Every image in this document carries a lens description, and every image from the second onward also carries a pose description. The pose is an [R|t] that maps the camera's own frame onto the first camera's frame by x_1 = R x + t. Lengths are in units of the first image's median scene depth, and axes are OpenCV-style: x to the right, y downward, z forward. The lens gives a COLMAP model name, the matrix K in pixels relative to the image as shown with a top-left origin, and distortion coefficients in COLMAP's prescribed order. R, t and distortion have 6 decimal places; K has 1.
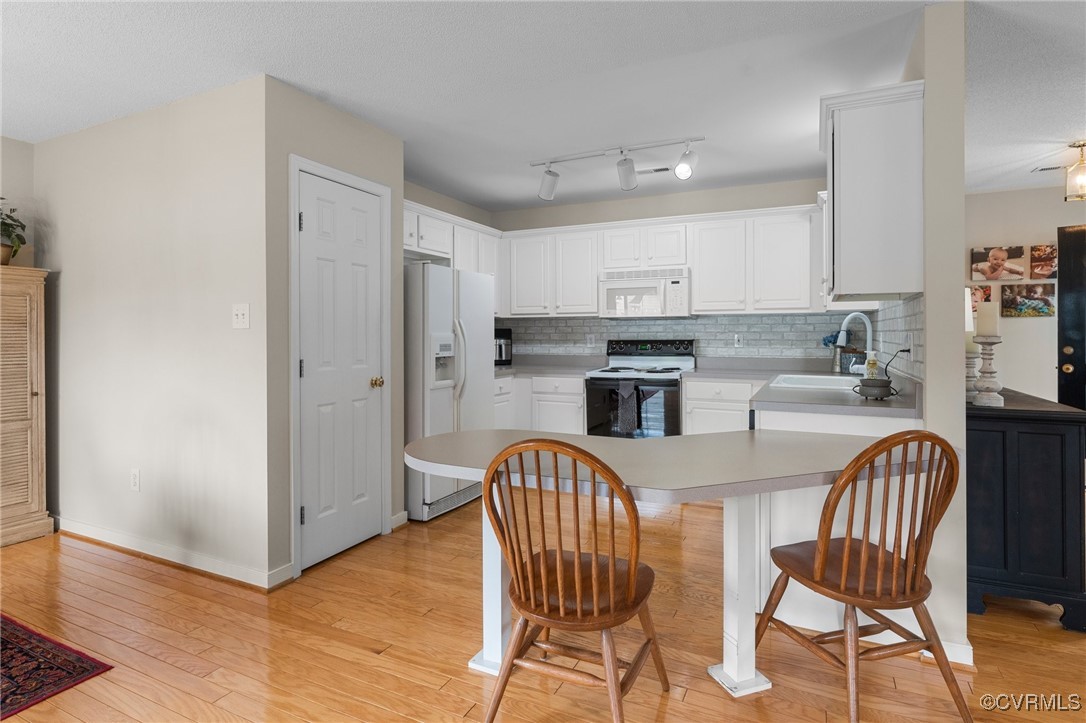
lens RADIAL K [[569.1, 0, 548.3], [0, 569.1, 333.6], [0, 0, 1]] dist [0.004447, 0.000185]
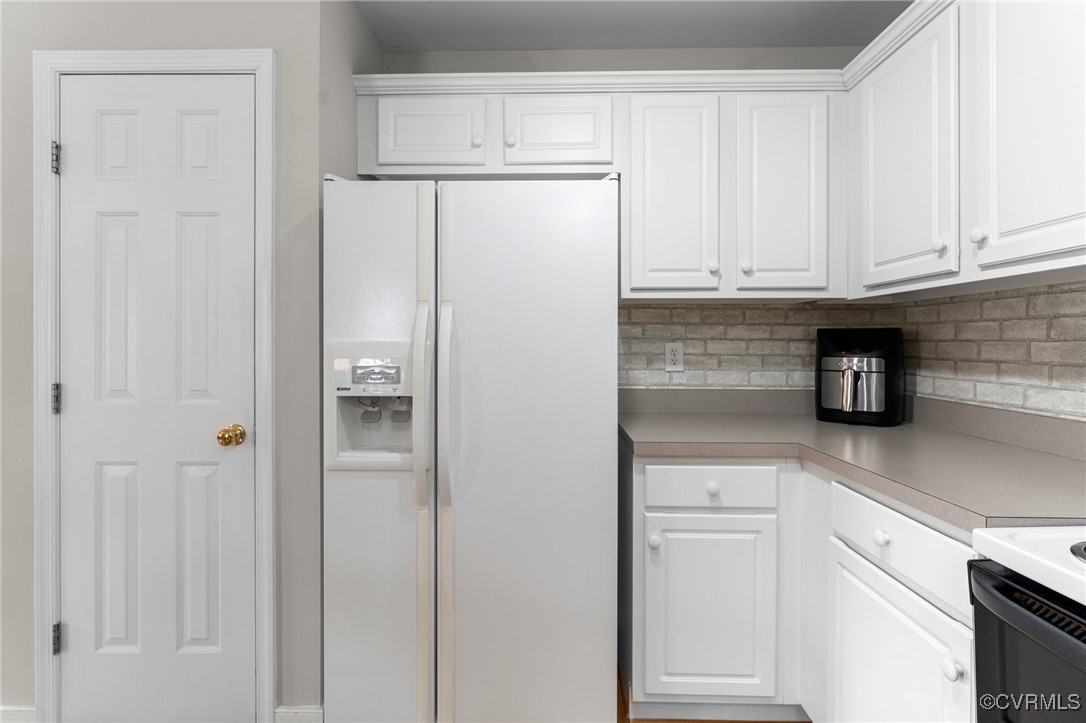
lens RADIAL K [[510.8, 0, 537.0], [0, 510.8, 346.4], [0, 0, 1]] dist [-0.003863, 0.000166]
pose [[0.403758, 0.005365, -0.914850, 0.156063], [-0.000022, 0.999983, 0.005855, 0.001452], [0.914866, -0.002344, 0.403752, 0.717928]]
